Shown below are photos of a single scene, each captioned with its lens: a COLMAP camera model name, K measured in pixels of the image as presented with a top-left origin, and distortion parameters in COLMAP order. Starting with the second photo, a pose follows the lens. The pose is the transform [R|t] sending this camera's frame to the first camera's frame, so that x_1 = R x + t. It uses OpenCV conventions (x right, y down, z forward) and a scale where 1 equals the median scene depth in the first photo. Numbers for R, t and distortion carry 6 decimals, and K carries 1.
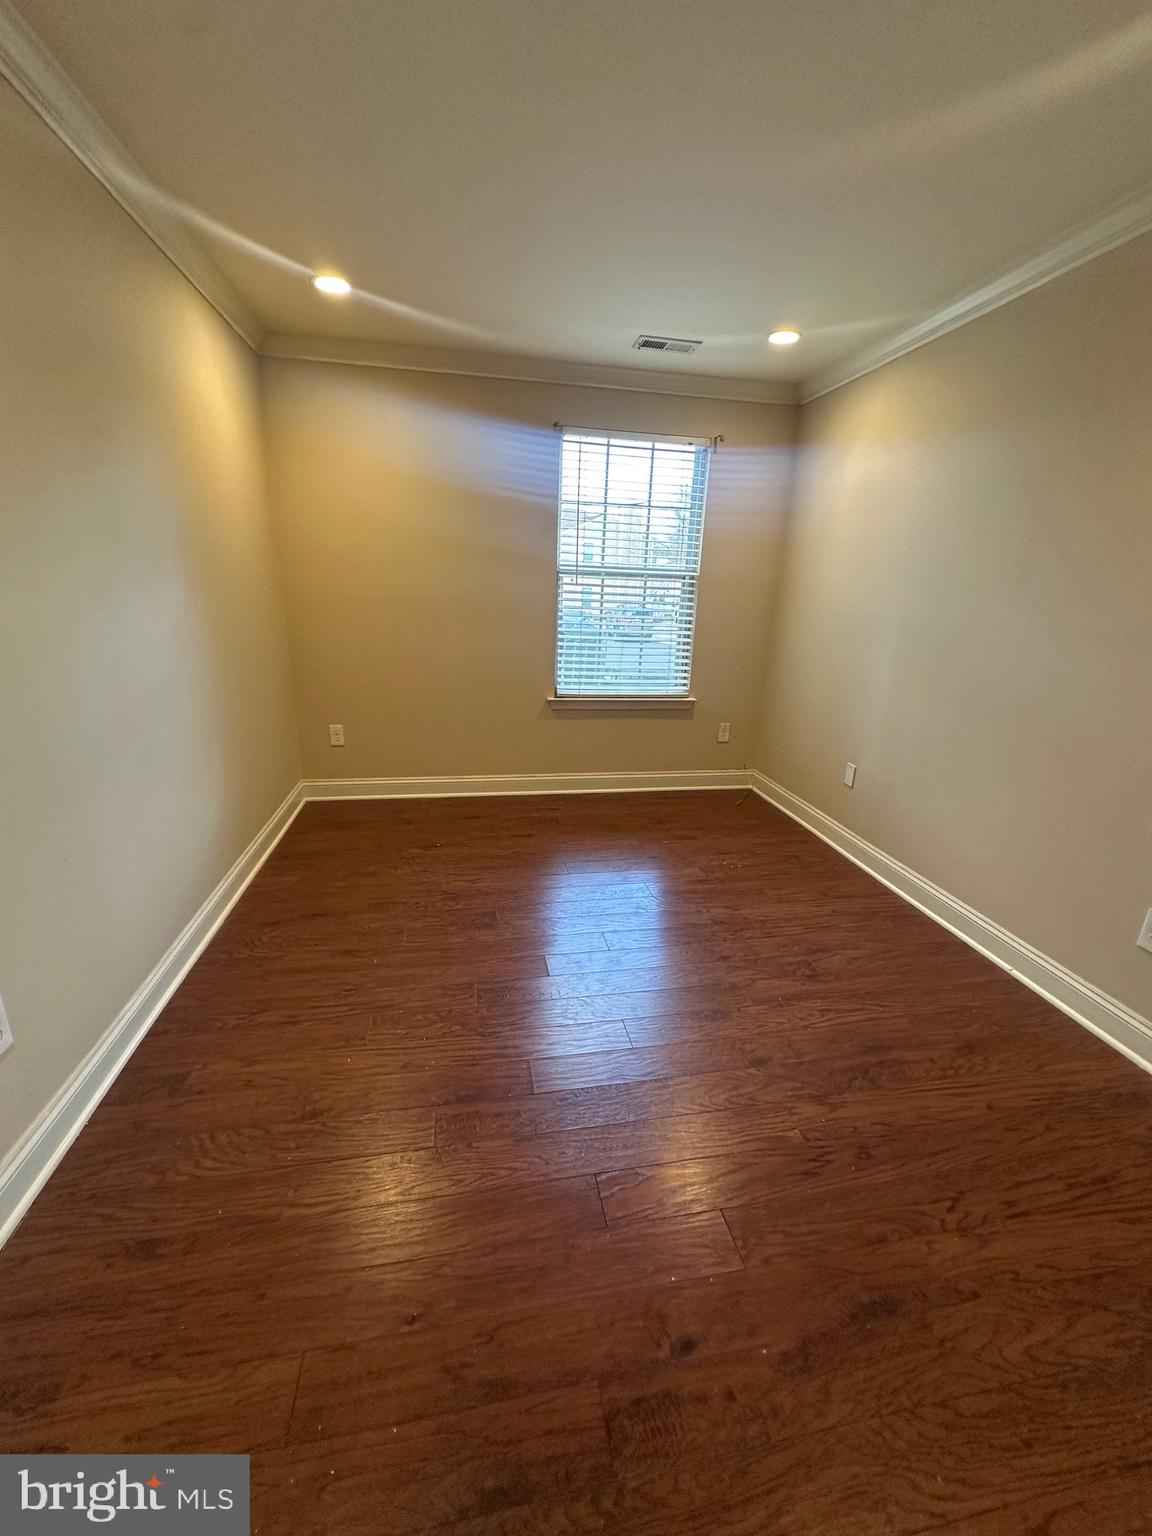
lens RADIAL K [[607.1, 0, 574.5], [0, 607.1, 768.1], [0, 0, 1]] dist [0.002318, 0.000673]
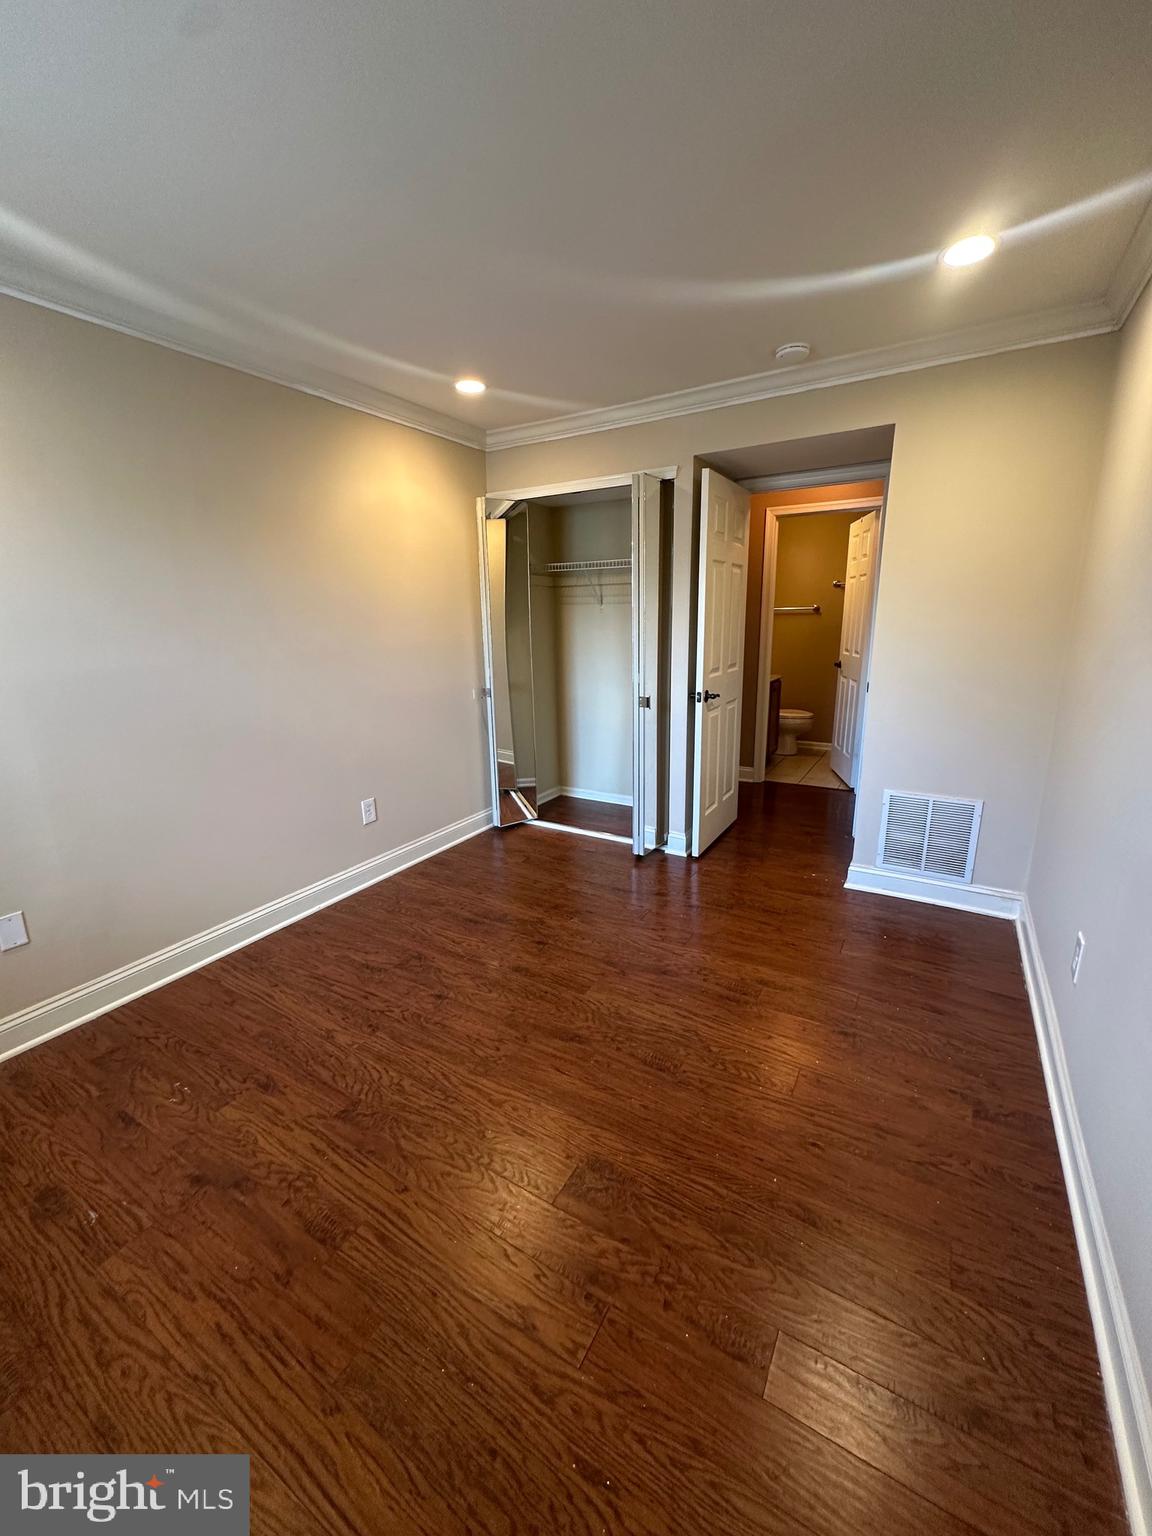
lens RADIAL K [[607.1, 0, 589.7], [0, 607.1, 761.4], [0, 0, 1]] dist [0.002318, 0.000673]
pose [[-0.759904, -0.173348, 0.626496, -0.577085], [0.182265, 0.868304, 0.461332, -0.509698], [-0.623960, 0.464756, -0.628233, 1.495811]]
